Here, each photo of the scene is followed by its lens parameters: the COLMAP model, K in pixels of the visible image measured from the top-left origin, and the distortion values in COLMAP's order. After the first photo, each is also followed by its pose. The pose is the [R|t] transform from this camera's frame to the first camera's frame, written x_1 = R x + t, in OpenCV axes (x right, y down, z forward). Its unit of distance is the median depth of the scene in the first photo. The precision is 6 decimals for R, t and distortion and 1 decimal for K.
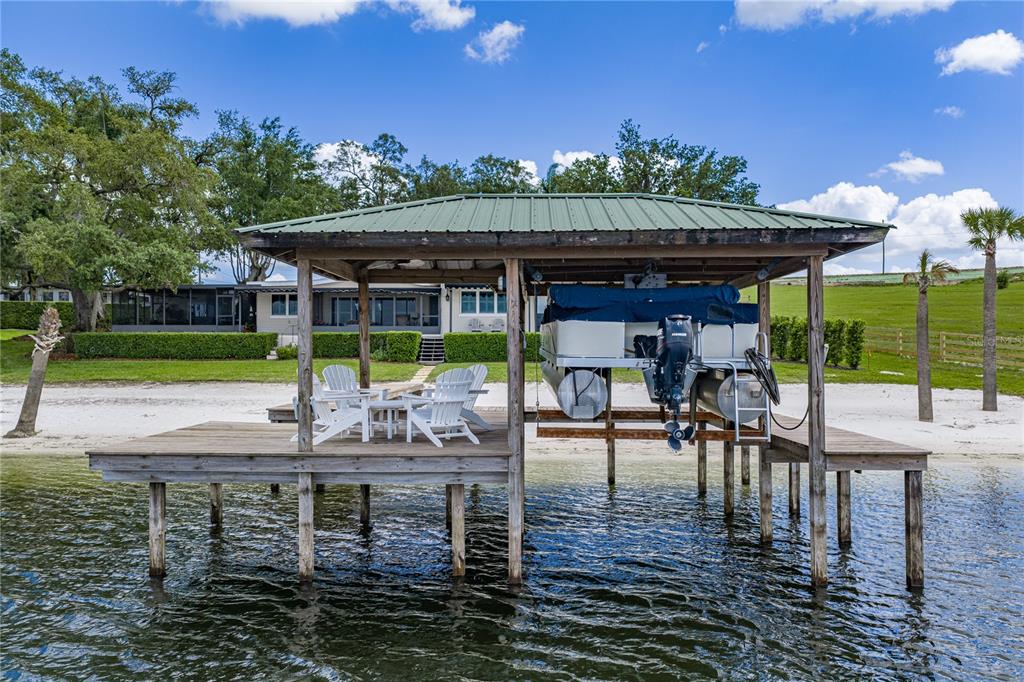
lens RADIAL K [[853.1, 0, 508.7], [0, 853.1, 347.2], [0, 0, 1]] dist [0.067330, -0.110877]
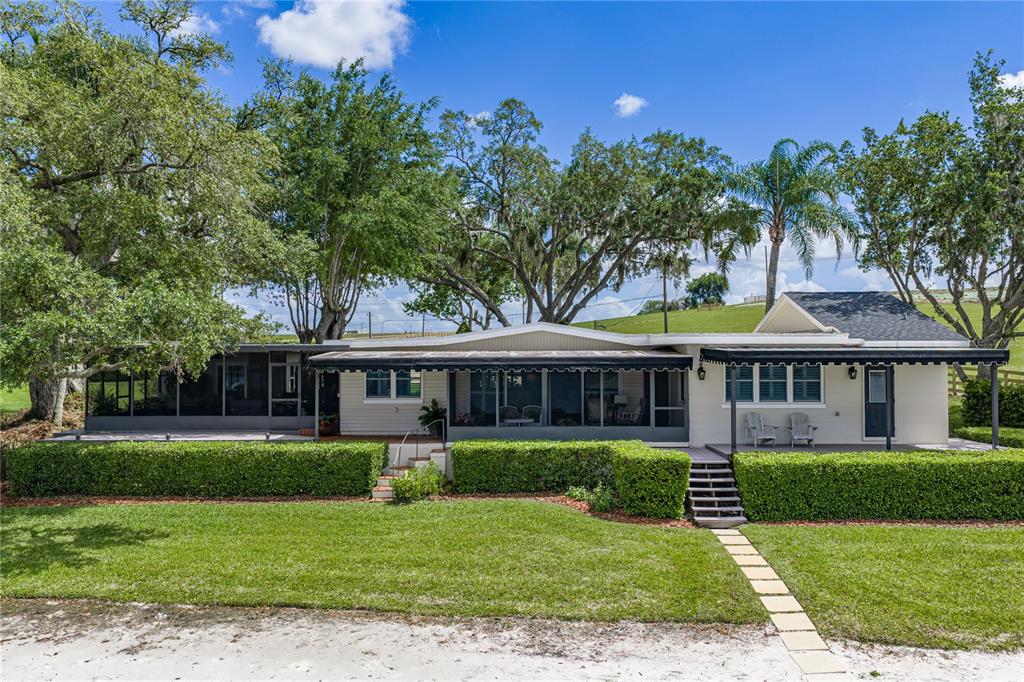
lens RADIAL K [[857.0, 0, 513.0], [0, 857.0, 344.1], [0, 0, 1]] dist [0.029235, -0.000884]
pose [[0.999940, -0.003334, -0.010444, -0.168104], [0.003188, 0.999897, -0.013993, -0.063208], [0.010489, 0.013959, 0.999848, 0.420802]]
